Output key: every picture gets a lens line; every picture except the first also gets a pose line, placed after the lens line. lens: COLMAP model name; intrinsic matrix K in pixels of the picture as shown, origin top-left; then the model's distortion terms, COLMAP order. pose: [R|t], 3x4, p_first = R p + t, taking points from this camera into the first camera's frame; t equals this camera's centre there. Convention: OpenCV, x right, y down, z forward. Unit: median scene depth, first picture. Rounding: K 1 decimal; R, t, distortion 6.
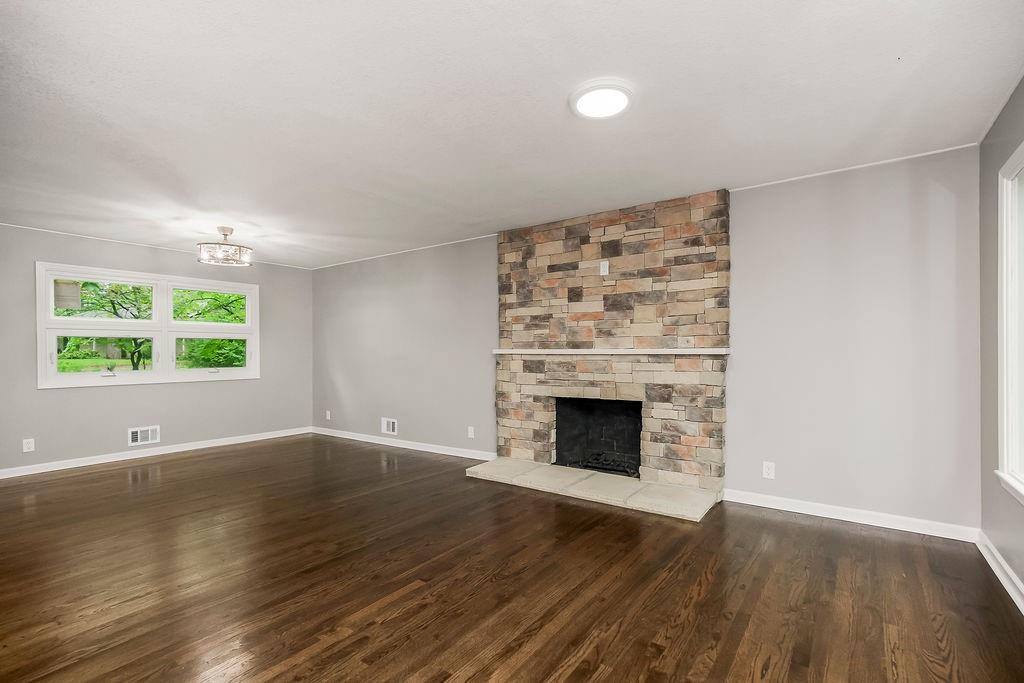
lens RADIAL K [[474.2, 0, 519.3], [0, 474.2, 349.8], [0, 0, 1]] dist [-0.008640, 0.000987]
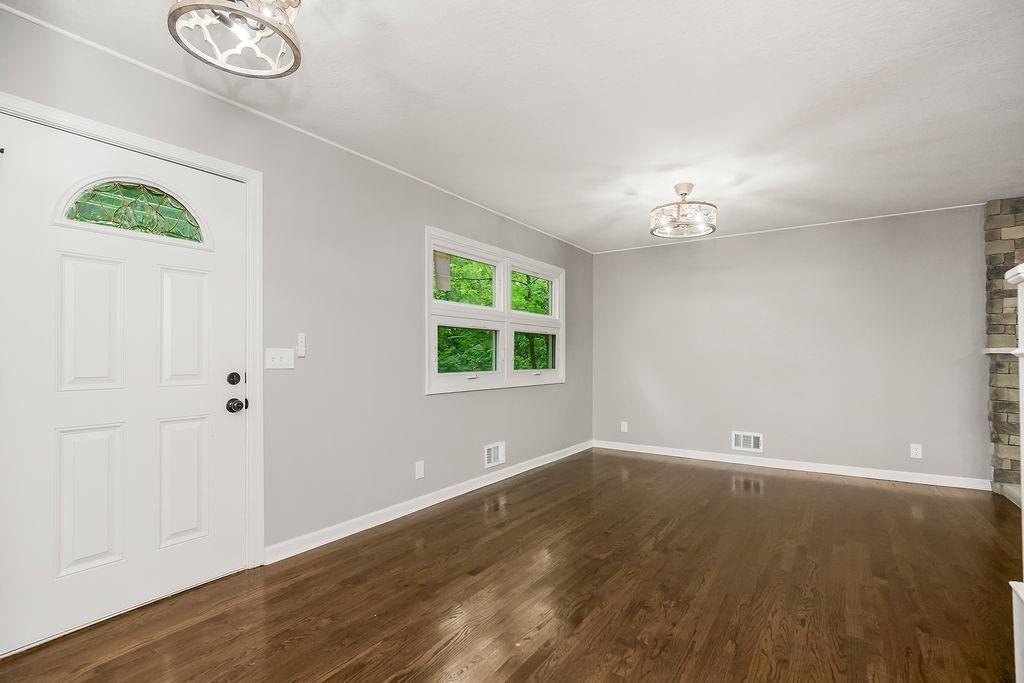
lens RADIAL K [[474.2, 0, 510.2], [0, 474.2, 351.6], [0, 0, 1]] dist [-0.008640, 0.000987]
pose [[0.999652, 0.009869, 0.024471, -0.930152], [-0.009672, 0.999920, -0.008148, 0.020475], [-0.024550, 0.007909, 0.999667, 0.246765]]
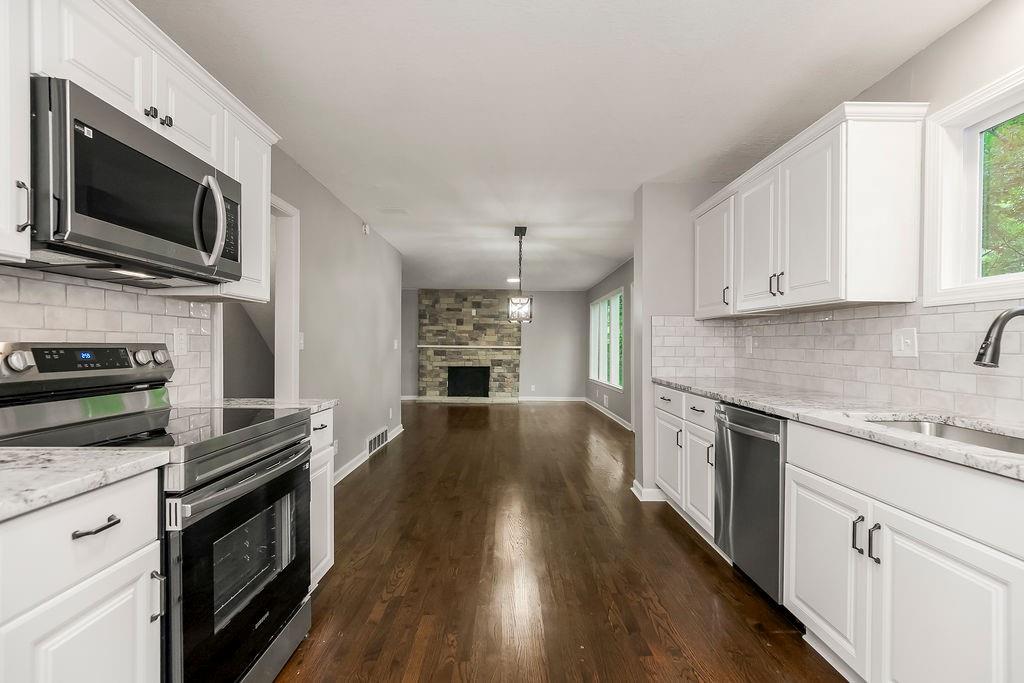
lens RADIAL K [[474.2, 0, 510.3], [0, 474.2, 345.7], [0, 0, 1]] dist [-0.008640, 0.000987]
pose [[0.809065, 0.008488, 0.587658, -1.010984], [-0.014326, 0.999883, 0.005283, -0.016104], [-0.587545, -0.012693, 0.809092, -0.993636]]
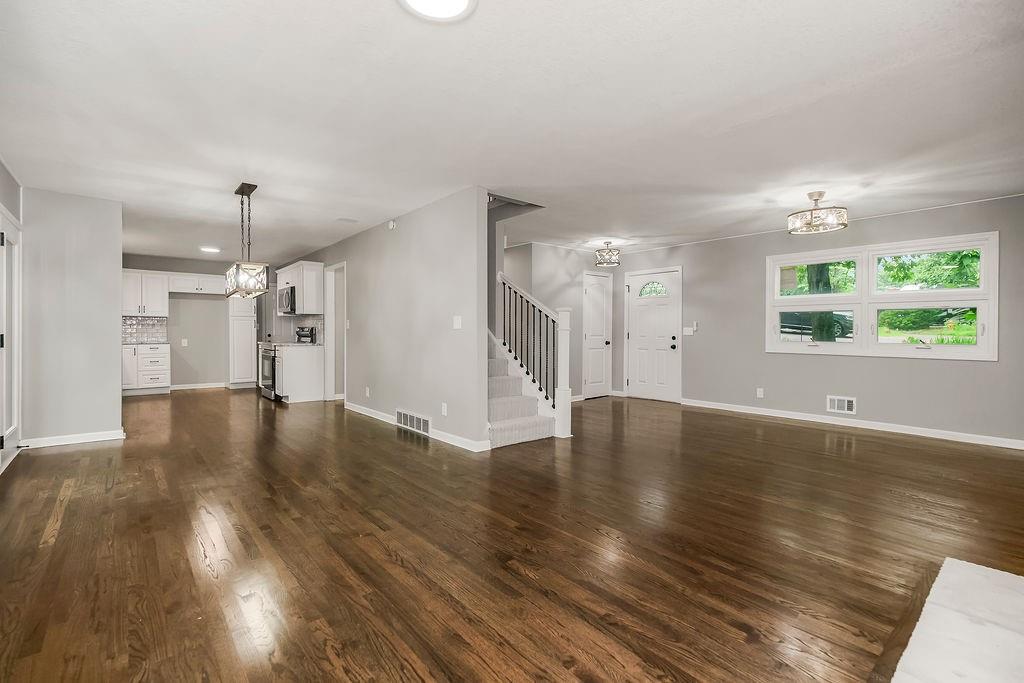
lens RADIAL K [[474.2, 0, 521.1], [0, 474.2, 338.0], [0, 0, 1]] dist [-0.008640, 0.000987]
pose [[-0.238840, 0.024710, -0.970745, 0.452050], [0.002729, 0.999689, 0.024775, 0.008194], [0.971055, 0.003268, -0.238833, 0.660976]]
